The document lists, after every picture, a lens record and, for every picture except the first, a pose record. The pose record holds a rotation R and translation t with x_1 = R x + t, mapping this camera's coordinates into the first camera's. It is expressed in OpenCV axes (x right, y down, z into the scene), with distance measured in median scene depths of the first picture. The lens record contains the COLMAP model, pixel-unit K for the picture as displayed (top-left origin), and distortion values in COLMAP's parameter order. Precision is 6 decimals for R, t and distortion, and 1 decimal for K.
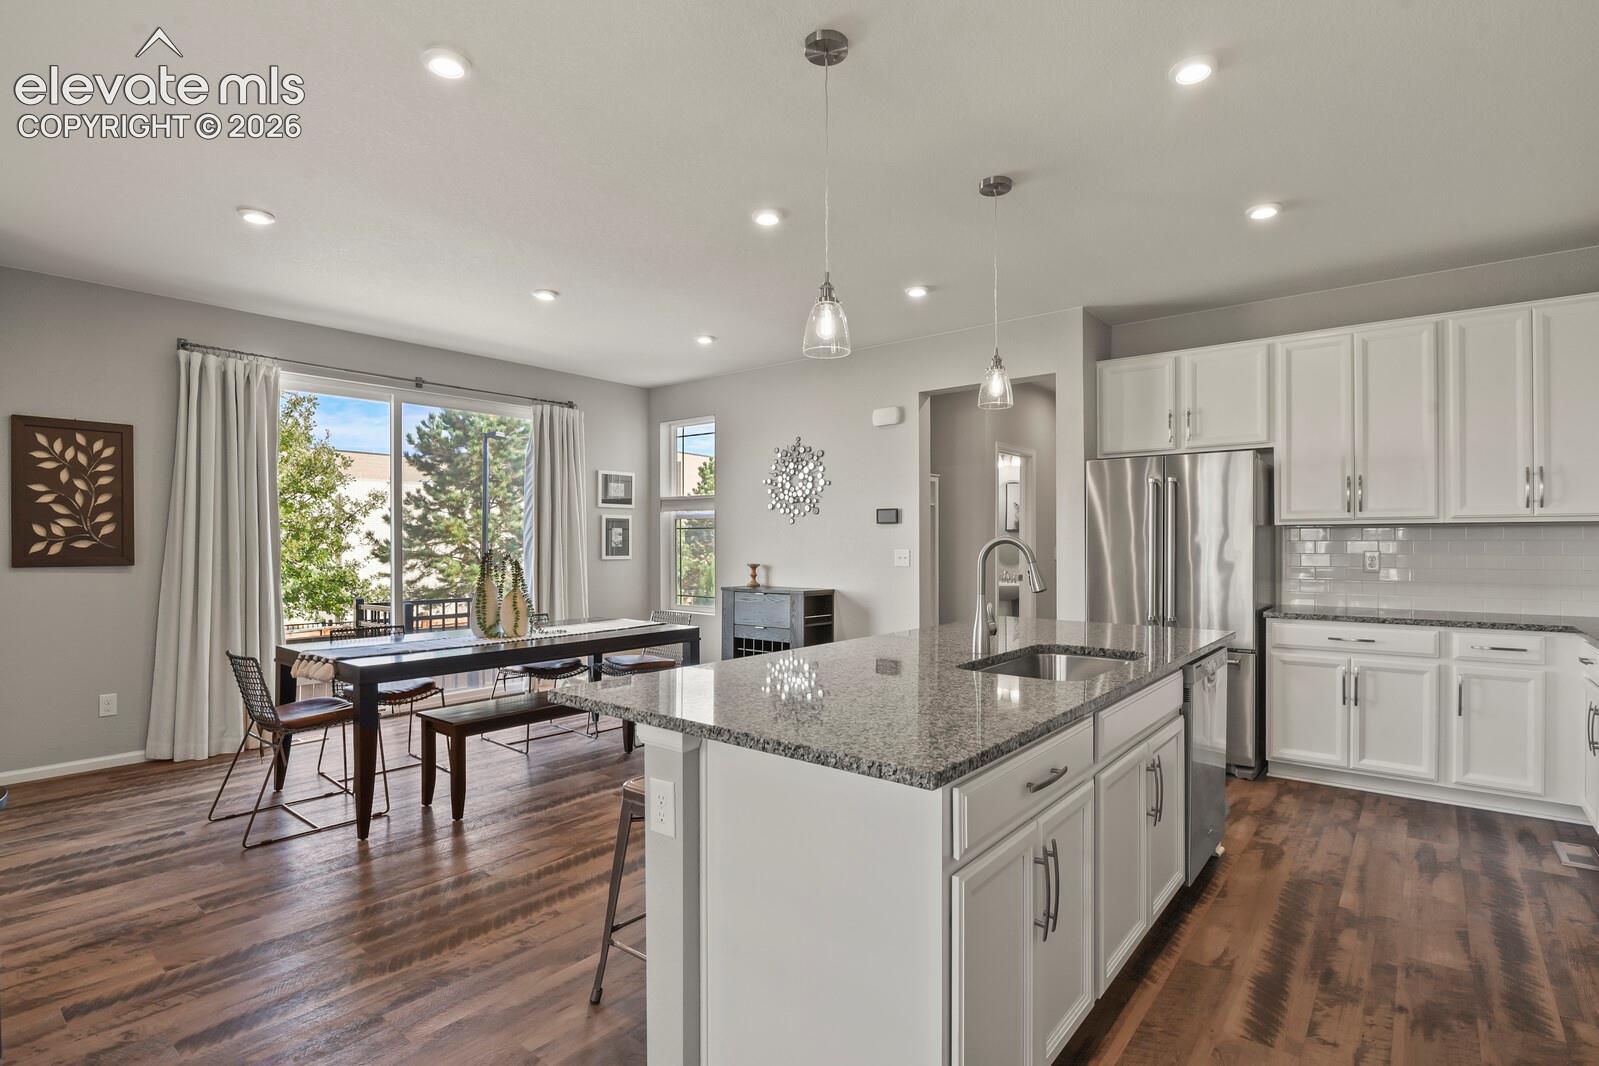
lens RADIAL K [[773.7, 0, 802.3], [0, 773.7, 540.8], [0, 0, 1]] dist [-0.011430, -0.004861]
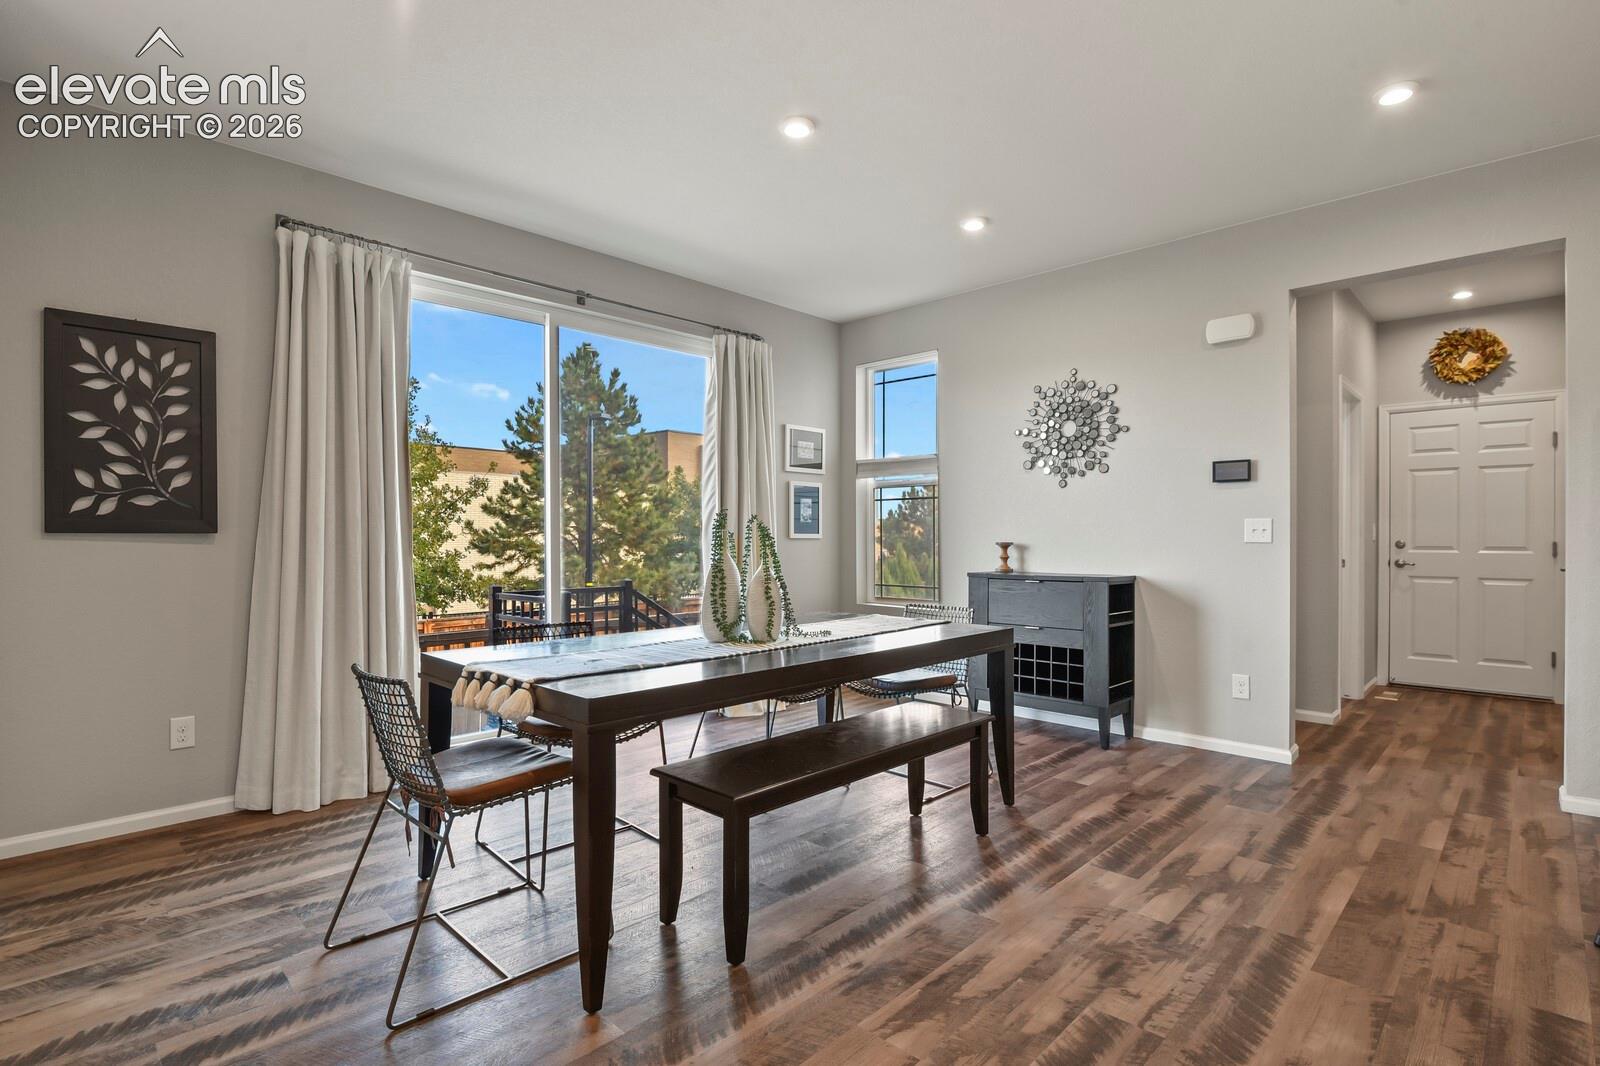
lens RADIAL K [[774.2, 0, 803.5], [0, 774.2, 541.0], [0, 0, 1]] dist [-0.011430, -0.004861]
pose [[0.996114, 0.000245, -0.088075, -0.279999], [0.000228, 0.999986, 0.005353, 0.036009], [0.088075, -0.005352, 0.996100, 0.350332]]
